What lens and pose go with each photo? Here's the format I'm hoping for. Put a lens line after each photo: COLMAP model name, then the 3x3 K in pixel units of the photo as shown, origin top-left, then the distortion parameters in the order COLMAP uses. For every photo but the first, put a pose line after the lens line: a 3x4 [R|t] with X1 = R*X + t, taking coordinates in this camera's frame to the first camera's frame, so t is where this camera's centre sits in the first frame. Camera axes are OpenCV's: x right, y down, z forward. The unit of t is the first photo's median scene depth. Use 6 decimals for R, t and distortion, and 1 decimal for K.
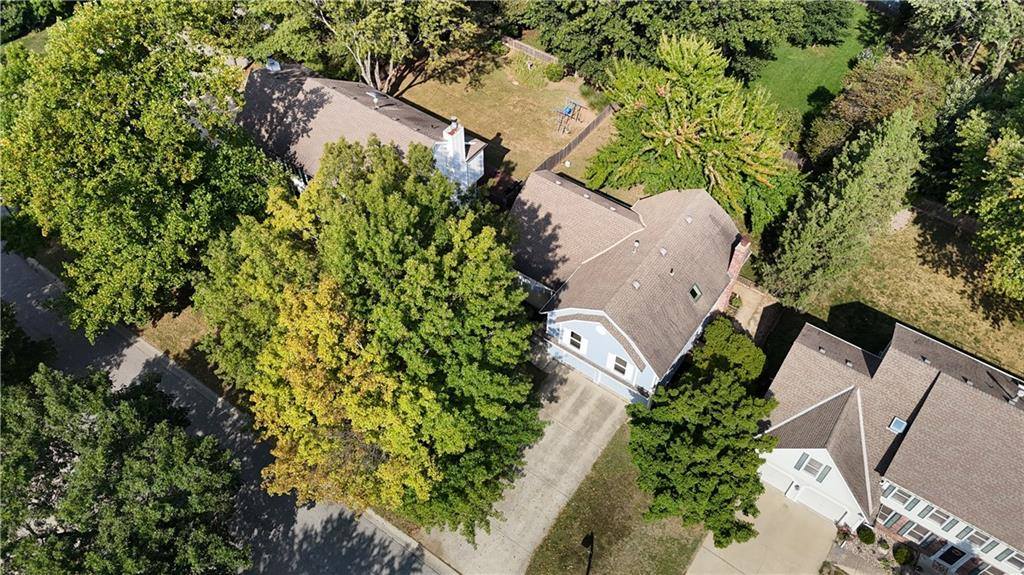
lens RADIAL K [[757.8, 0, 512.0], [0, 757.8, 287.5], [0, 0, 1]] dist [0.016422, -0.009187]
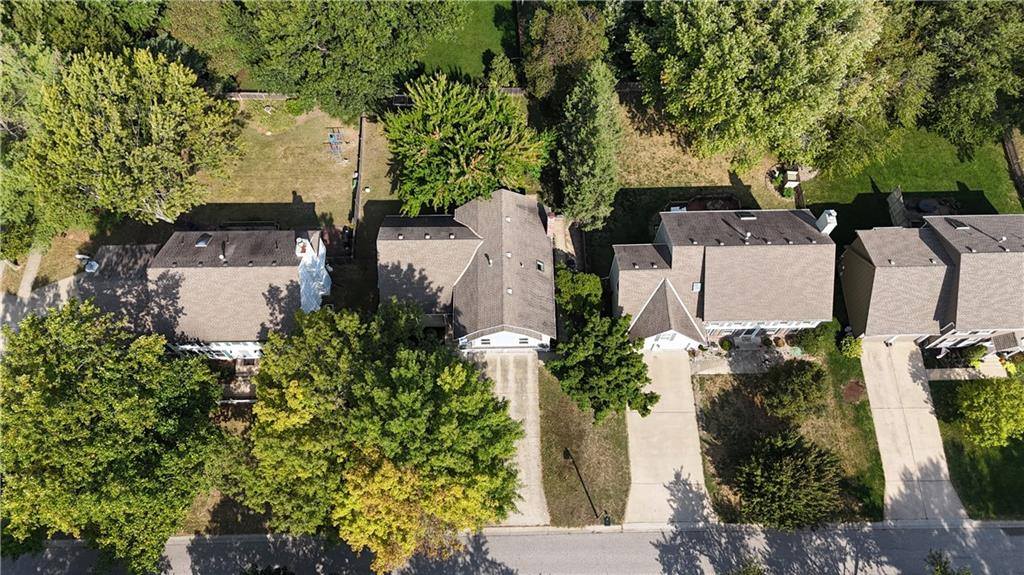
lens RADIAL K [[759.7, 0, 512.0], [0, 759.7, 287.5], [0, 0, 1]] dist [0.075863, -0.112206]
pose [[0.798276, -0.551534, 0.242002, -0.146898], [0.456957, 0.816362, 0.353191, -0.446890], [-0.392358, -0.171359, 0.903710, -0.224283]]
